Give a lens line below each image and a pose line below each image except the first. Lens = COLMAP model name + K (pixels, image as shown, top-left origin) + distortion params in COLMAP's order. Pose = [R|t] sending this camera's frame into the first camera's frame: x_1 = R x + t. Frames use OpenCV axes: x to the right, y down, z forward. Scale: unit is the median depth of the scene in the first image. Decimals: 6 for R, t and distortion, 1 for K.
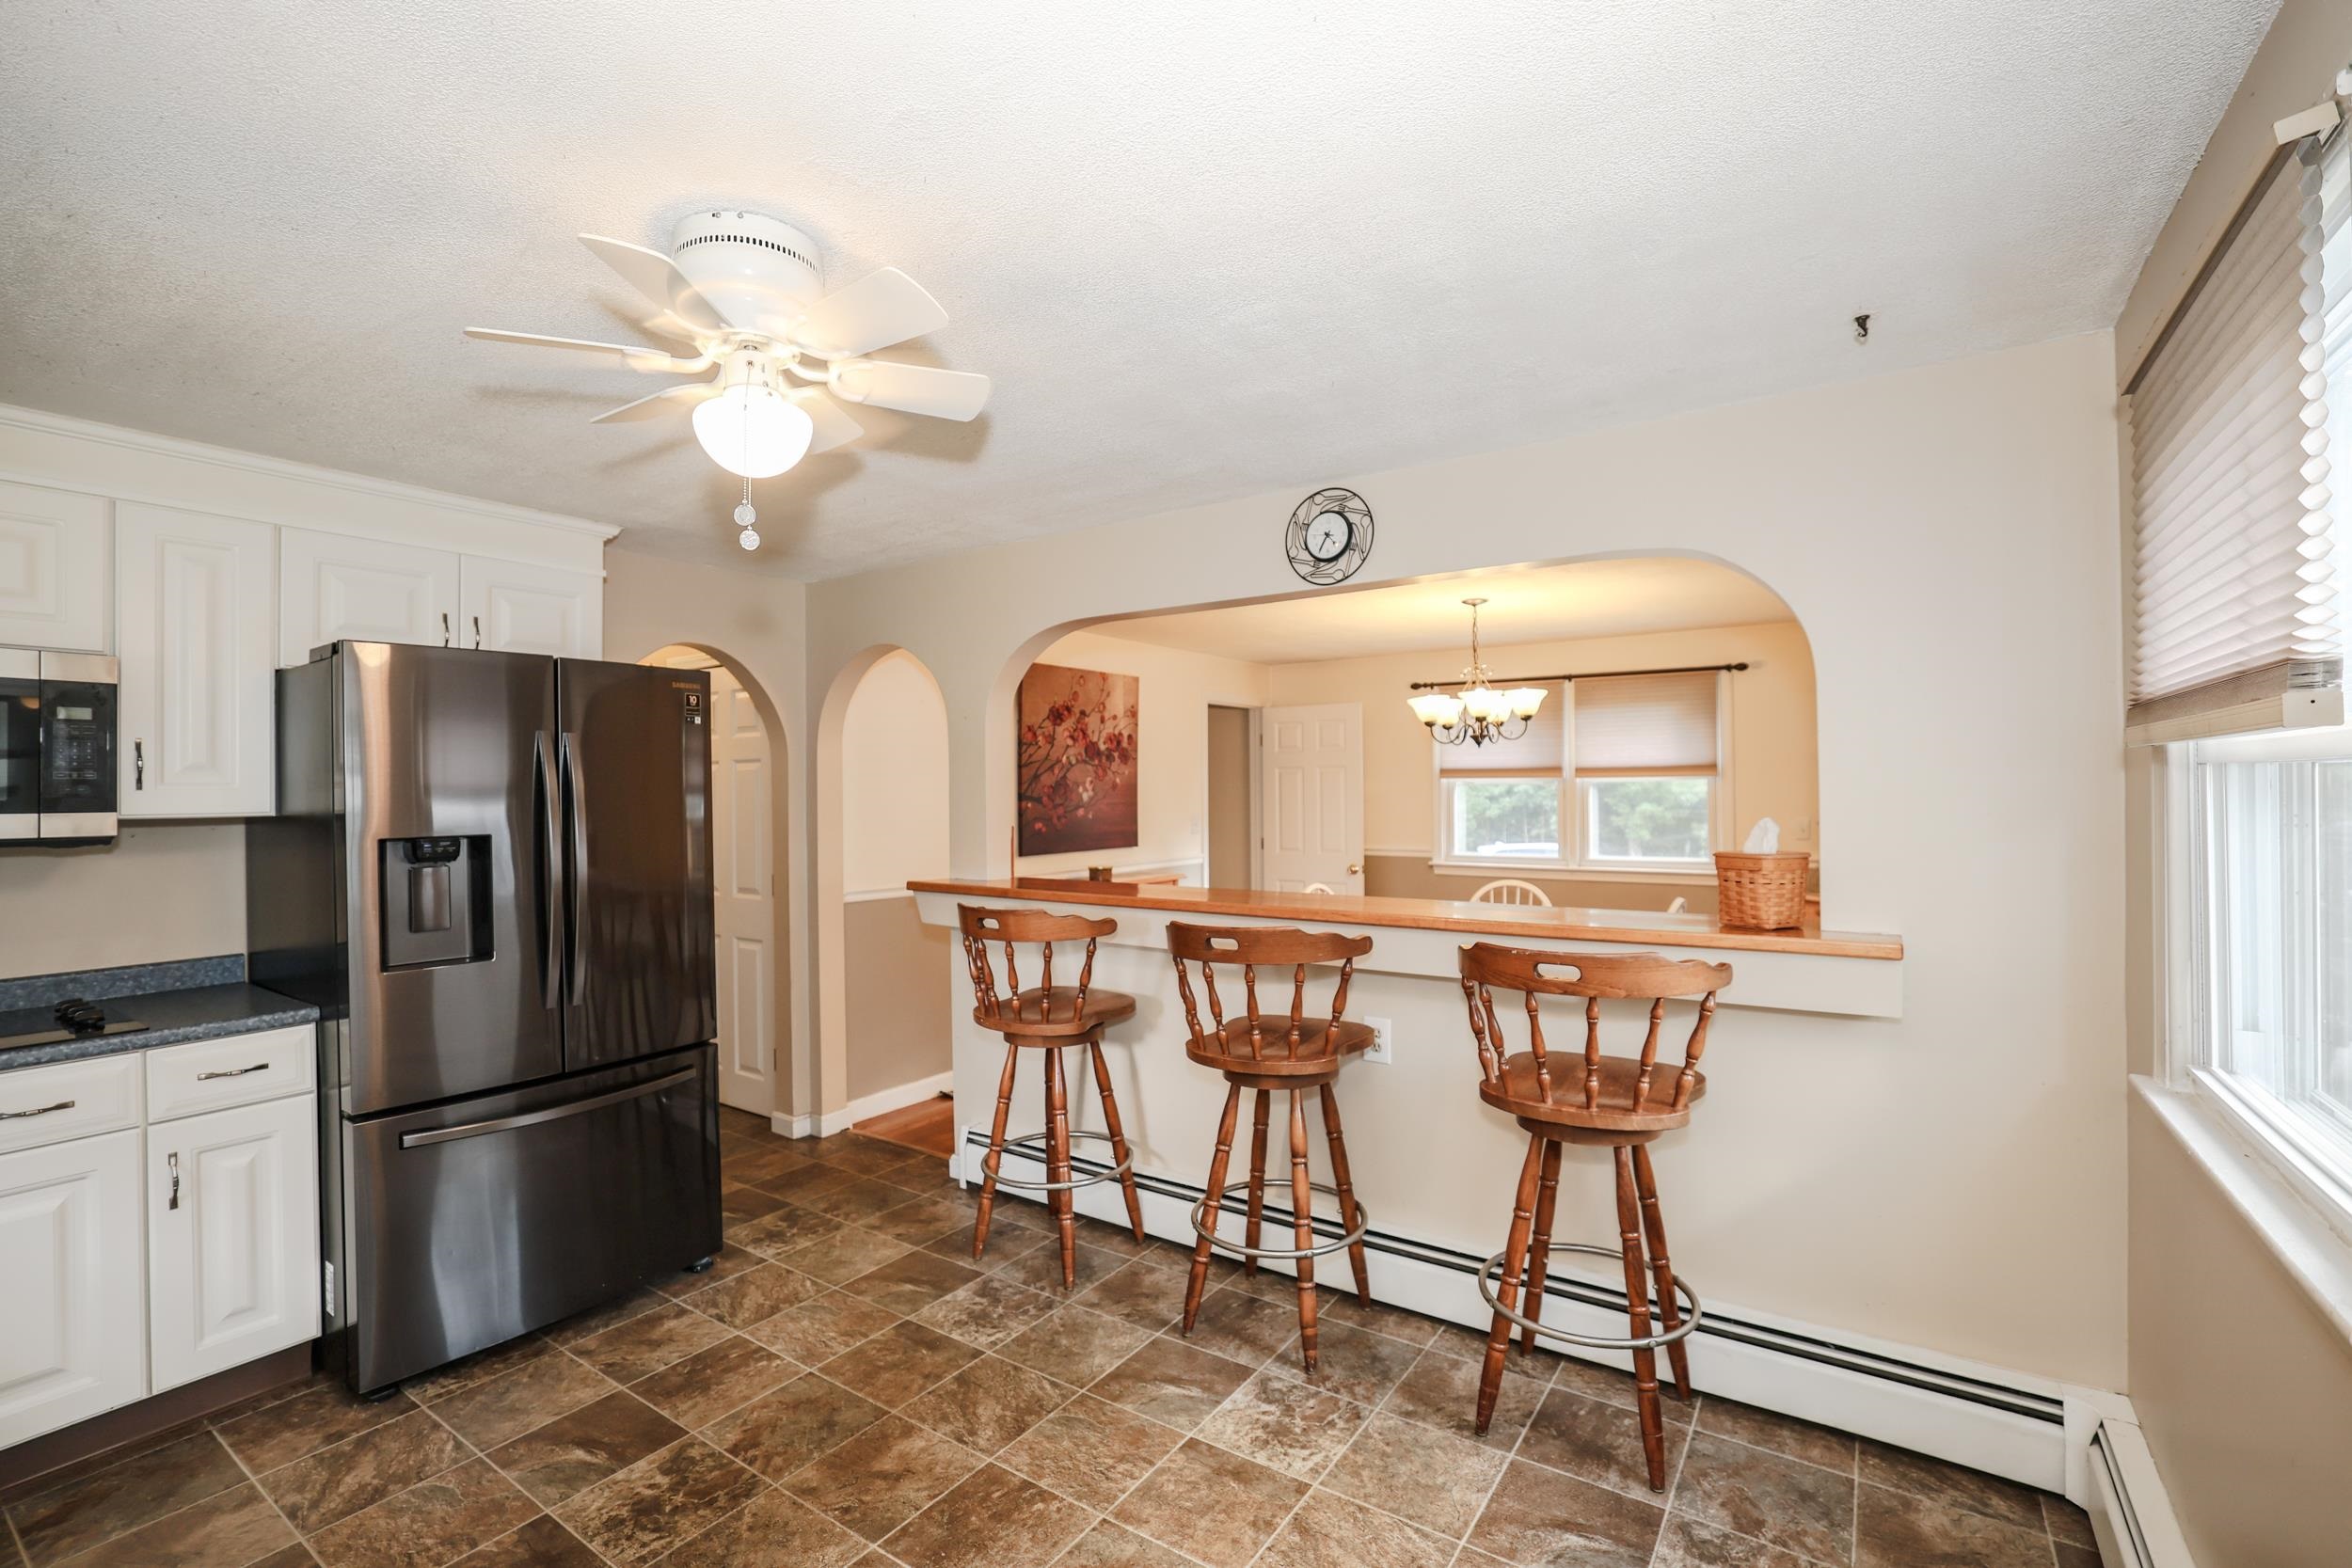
lens RADIAL K [[1041.0, 0, 1200.5], [0, 1041.0, 790.4], [0, 0, 1]] dist [-0.048130, 0.018802]
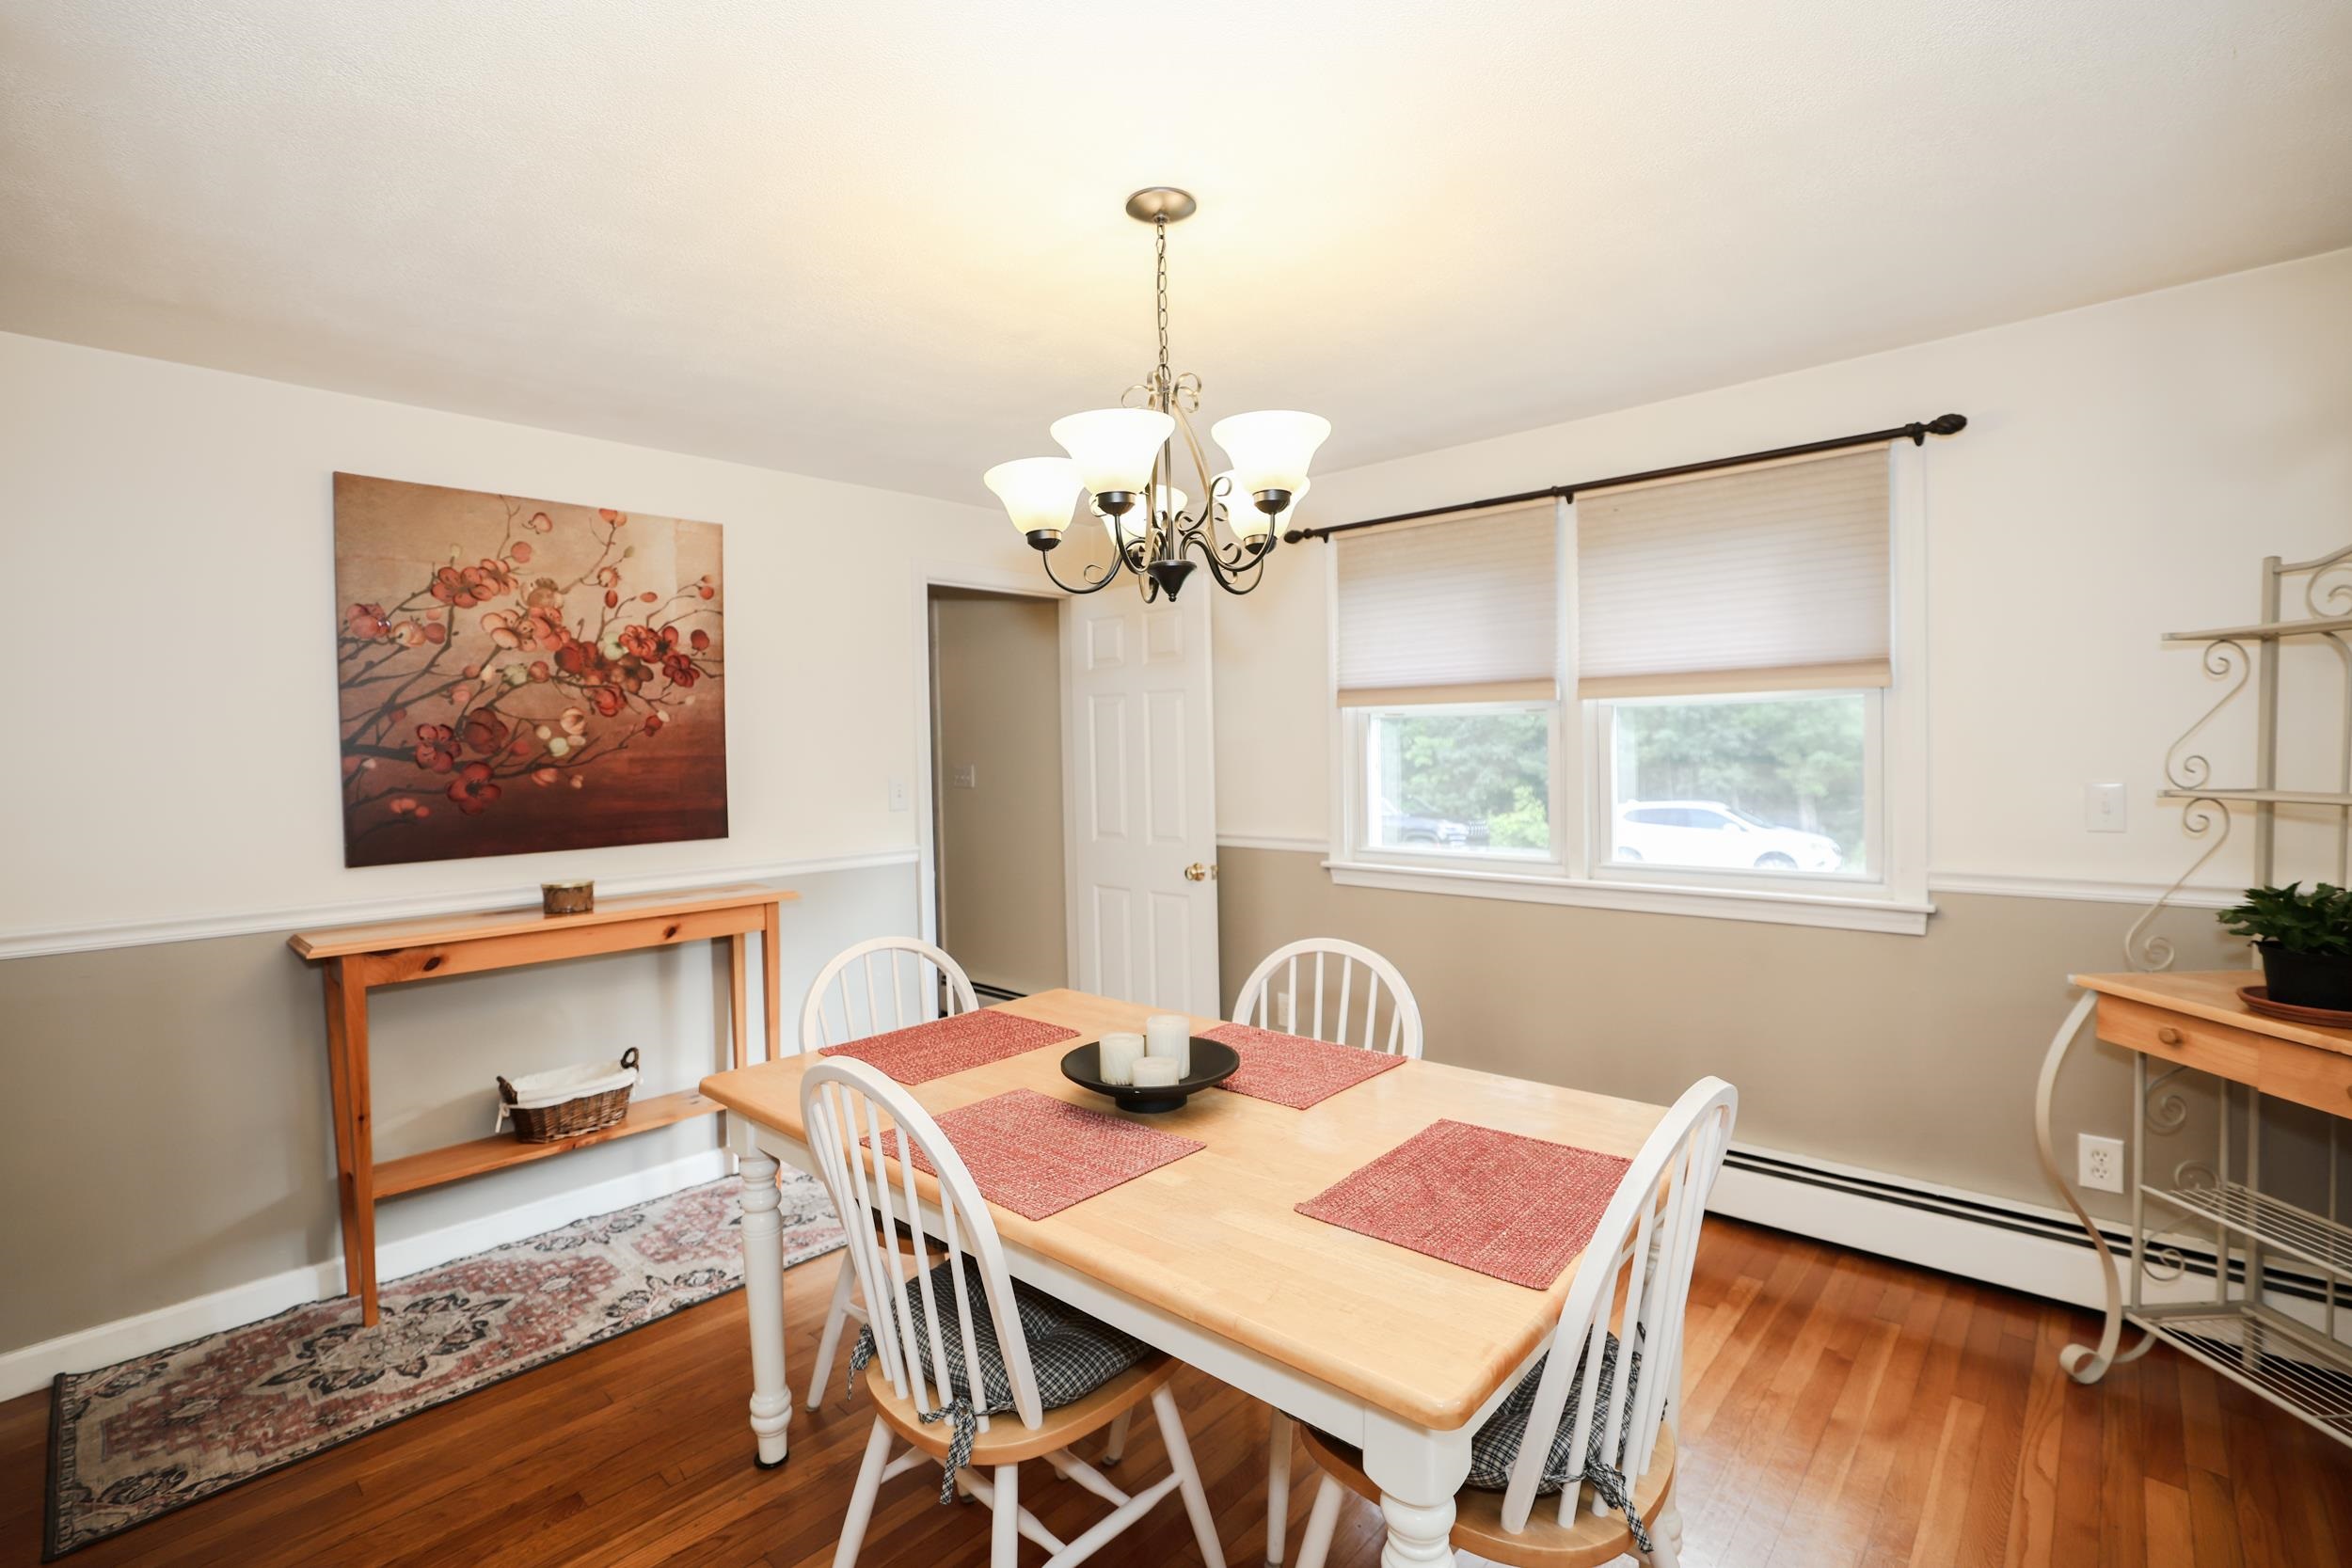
lens RADIAL K [[1084.8, 0, 1176.0], [0, 1084.8, 784.0], [0, 0, 1]] dist [-0.049913, 0.015130]
pose [[0.989531, -0.005751, -0.144208, 0.276545], [0.011114, 0.999275, 0.036413, 0.008789], [0.143894, -0.037635, 0.988877, 0.525300]]
